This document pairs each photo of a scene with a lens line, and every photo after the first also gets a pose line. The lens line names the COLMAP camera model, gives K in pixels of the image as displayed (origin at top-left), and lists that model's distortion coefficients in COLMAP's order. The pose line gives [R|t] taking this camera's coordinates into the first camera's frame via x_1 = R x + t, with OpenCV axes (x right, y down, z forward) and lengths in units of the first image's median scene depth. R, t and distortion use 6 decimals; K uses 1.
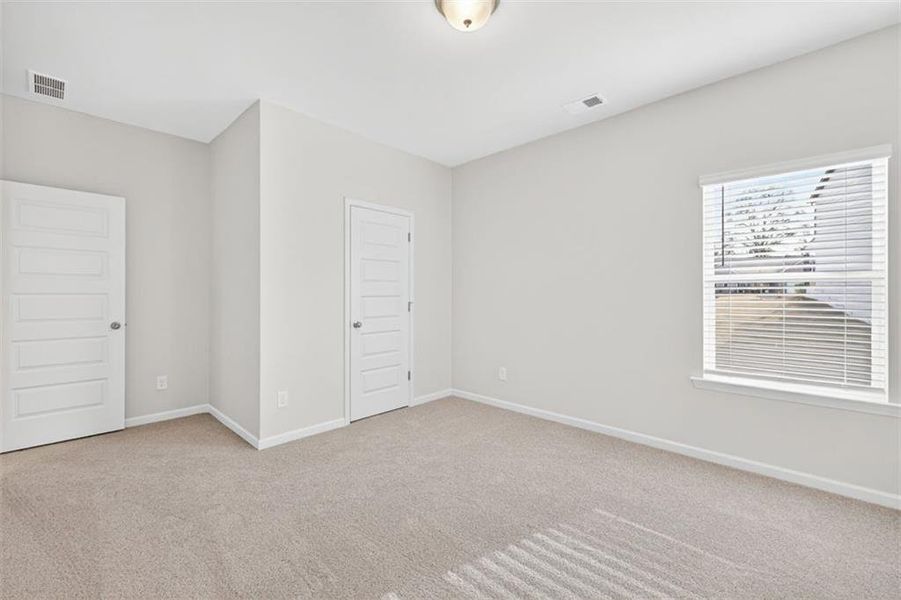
lens RADIAL K [[378.3, 0, 451.6], [0, 378.3, 292.1], [0, 0, 1]] dist [-0.001083, -0.000141]
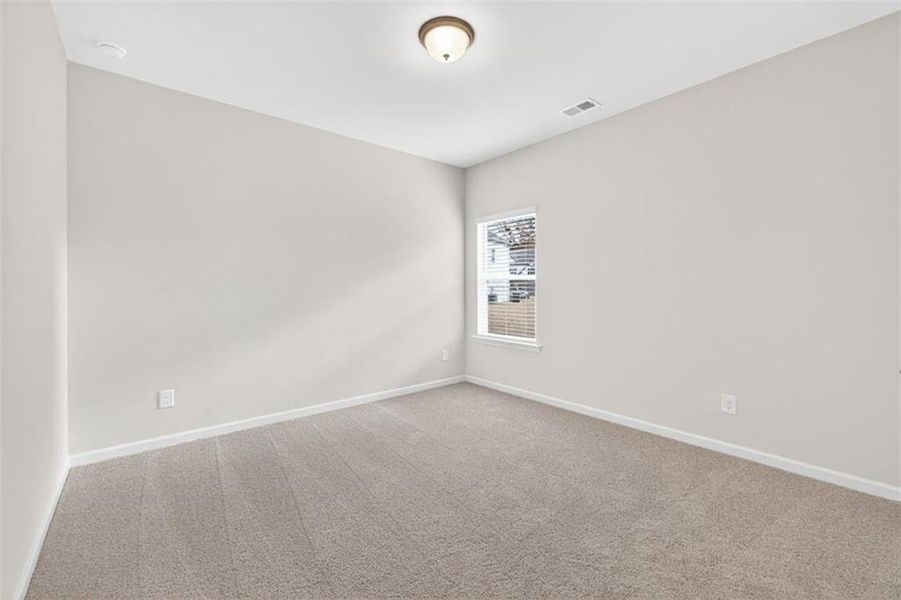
lens RADIAL K [[378.3, 0, 451.6], [0, 378.3, 292.1], [0, 0, 1]] dist [-0.001083, -0.000141]
pose [[0.993515, -0.002211, -0.113676, 0.116367], [0.004300, 0.999826, 0.018138, -0.000731], [0.113617, -0.018510, 0.993352, -0.109081]]
